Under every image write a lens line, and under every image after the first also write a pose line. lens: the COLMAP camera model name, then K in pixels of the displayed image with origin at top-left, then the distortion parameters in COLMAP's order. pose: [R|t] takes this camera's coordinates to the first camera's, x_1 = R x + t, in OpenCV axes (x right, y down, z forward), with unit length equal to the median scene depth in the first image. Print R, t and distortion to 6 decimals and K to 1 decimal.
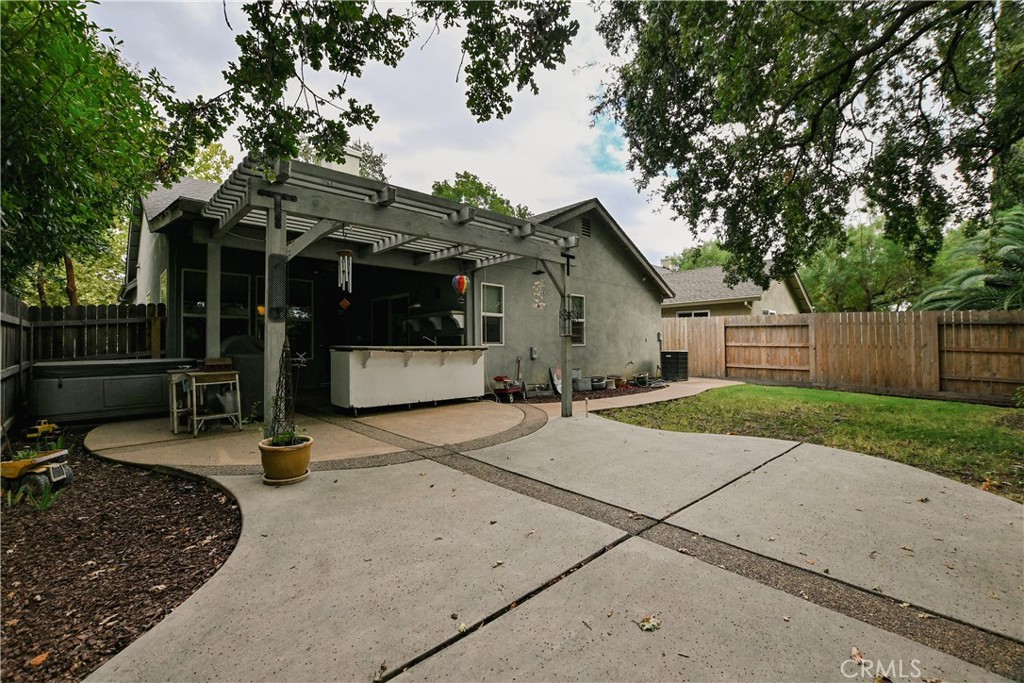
lens RADIAL K [[451.6, 0, 514.8], [0, 451.6, 342.3], [0, 0, 1]] dist [-0.032079, 0.002988]
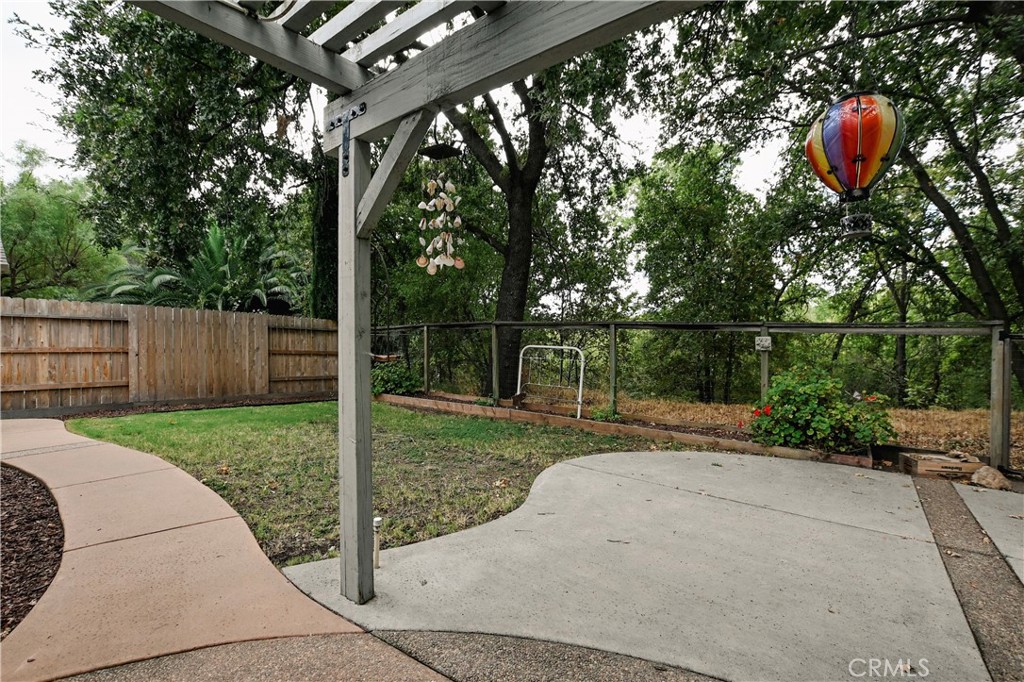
lens RADIAL K [[451.6, 0, 514.1], [0, 451.6, 341.1], [0, 0, 1]] dist [-0.032079, 0.002988]
pose [[-0.169218, -0.004874, 0.985567, -0.150845], [-0.013718, 0.999903, 0.002590, -0.020871], [-0.985483, -0.013081, -0.169269, 0.617315]]
